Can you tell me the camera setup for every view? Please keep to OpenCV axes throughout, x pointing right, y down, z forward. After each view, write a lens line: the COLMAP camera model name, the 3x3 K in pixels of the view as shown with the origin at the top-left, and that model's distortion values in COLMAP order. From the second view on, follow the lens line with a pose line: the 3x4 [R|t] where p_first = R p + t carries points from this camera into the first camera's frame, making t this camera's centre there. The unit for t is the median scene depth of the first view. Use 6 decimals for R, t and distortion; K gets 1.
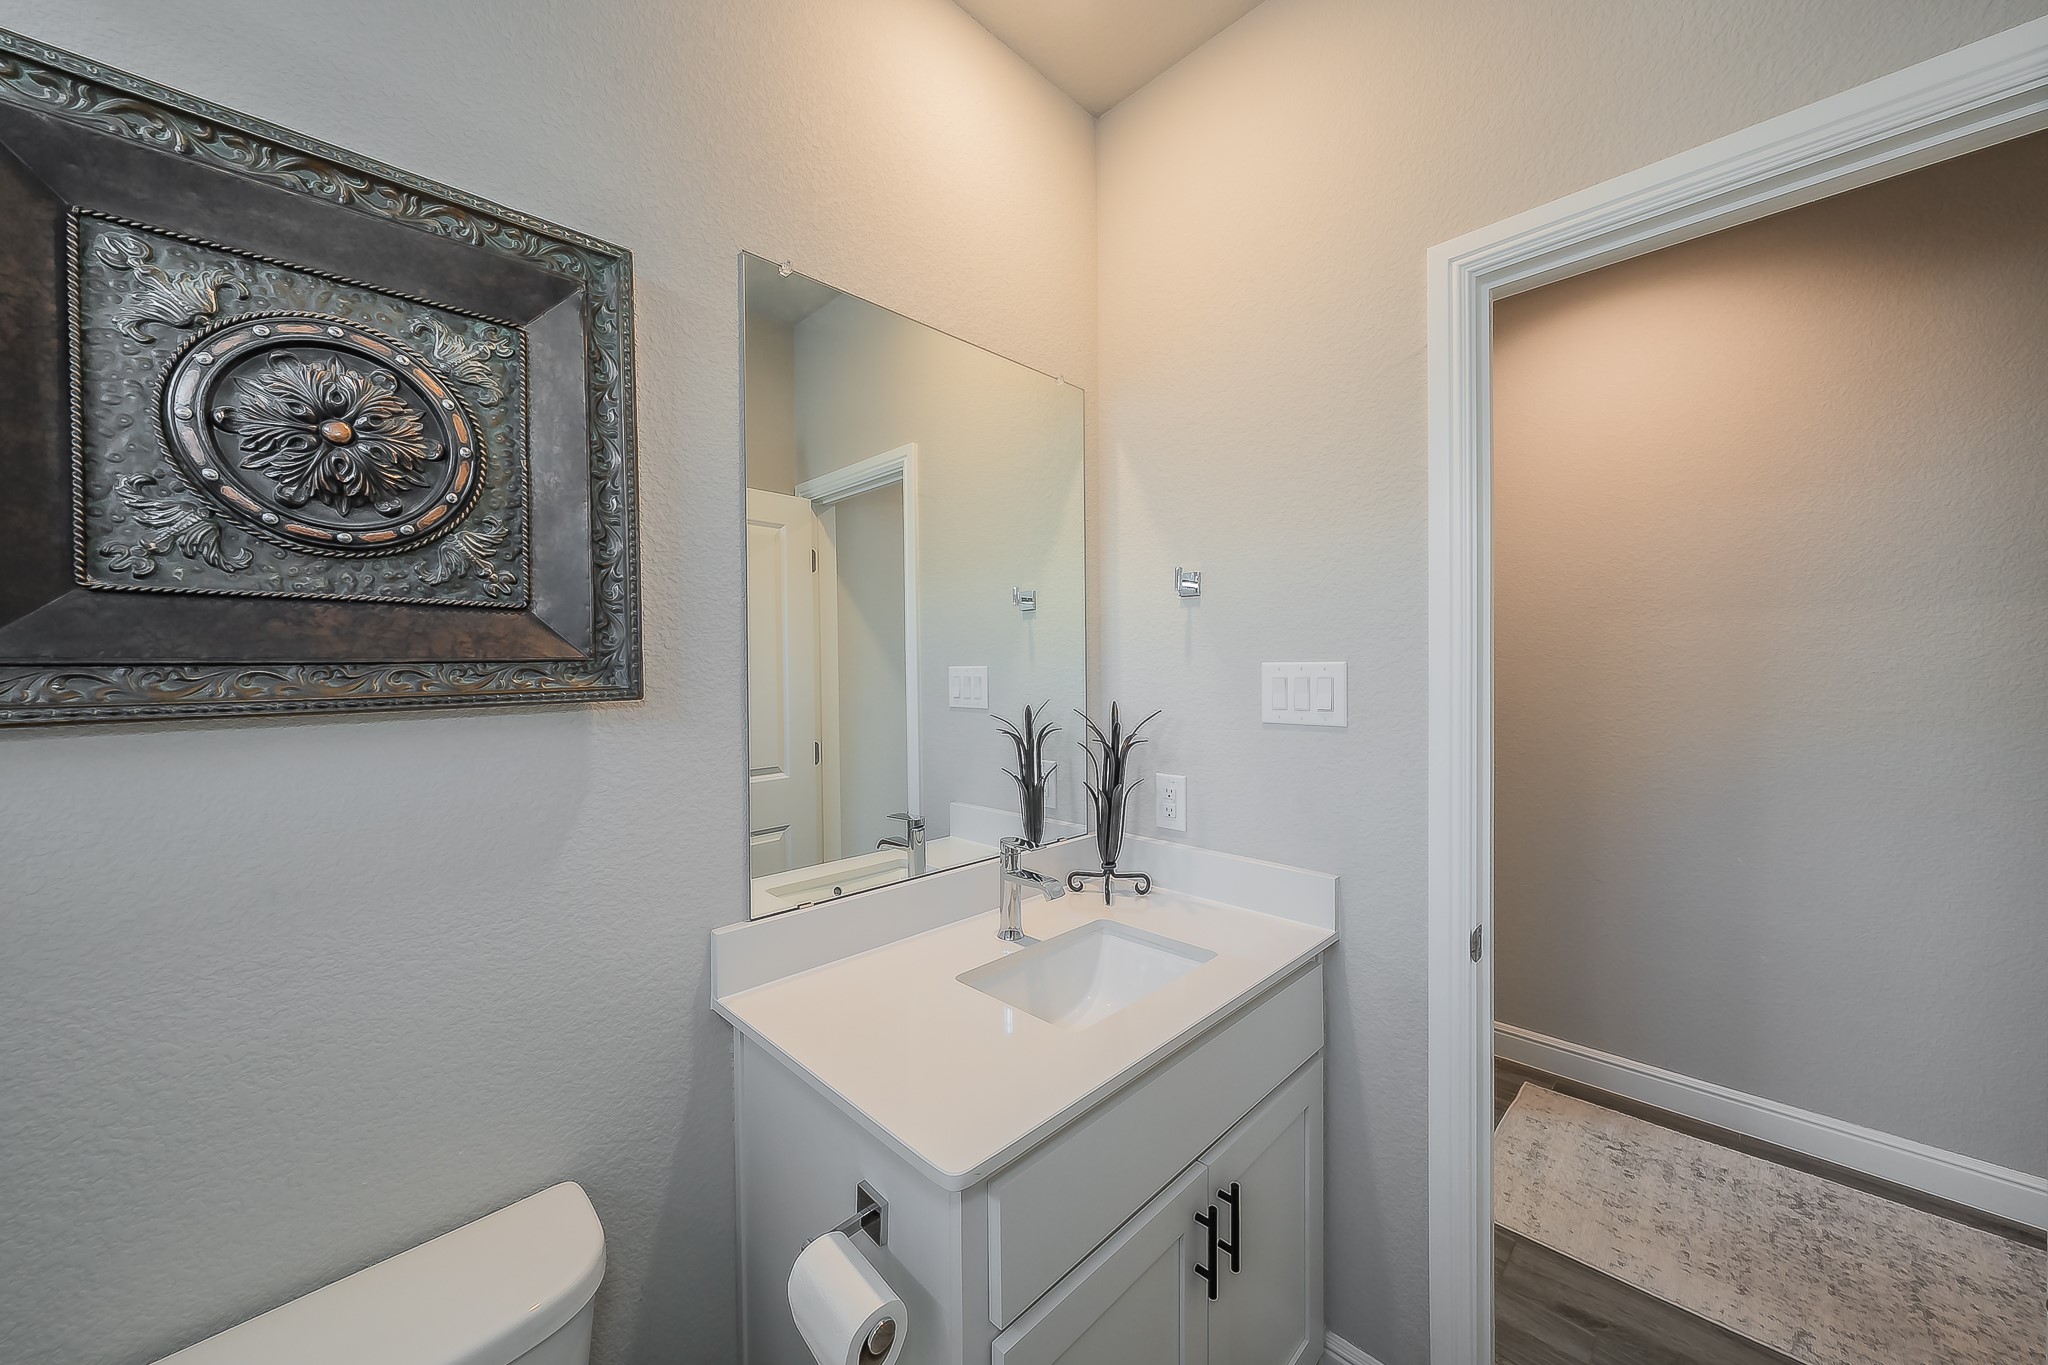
lens RADIAL K [[725.0, 0, 1021.6], [0, 725.0, 676.9], [0, 0, 1]] dist [-0.001171, 0.000656]
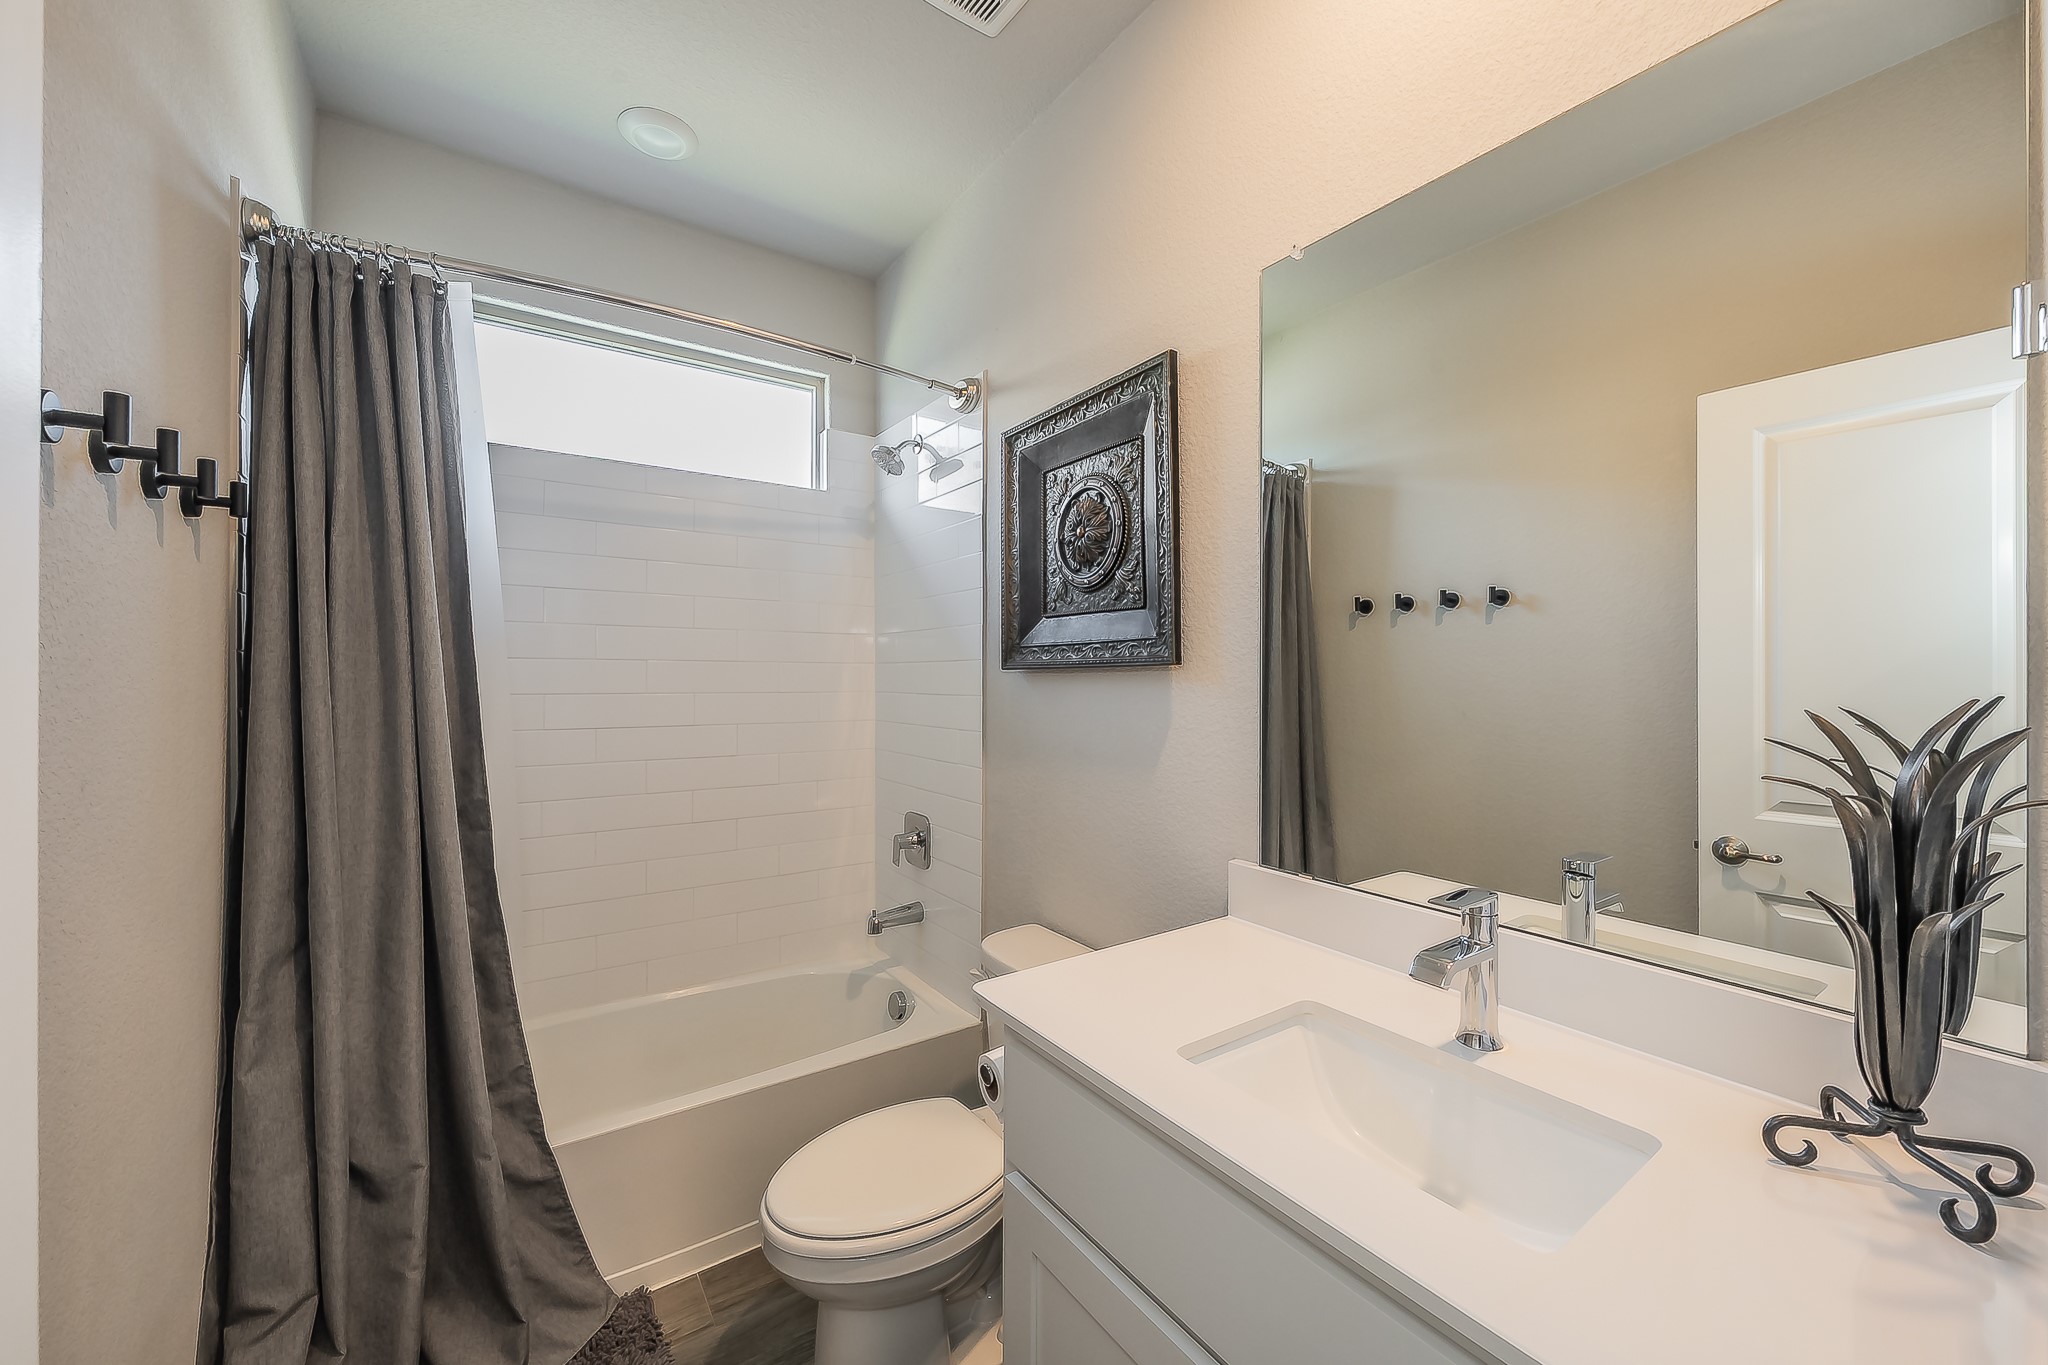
lens RADIAL K [[770.0, 0, 1020.8], [0, 770.0, 670.0], [0, 0, 1]] dist [-0.006632, 0.000472]
pose [[-0.191596, 0.016191, -0.981340, 1.142678], [-0.003881, 0.999844, 0.017254, 0.018137], [0.981466, 0.007115, -0.191503, 1.135848]]
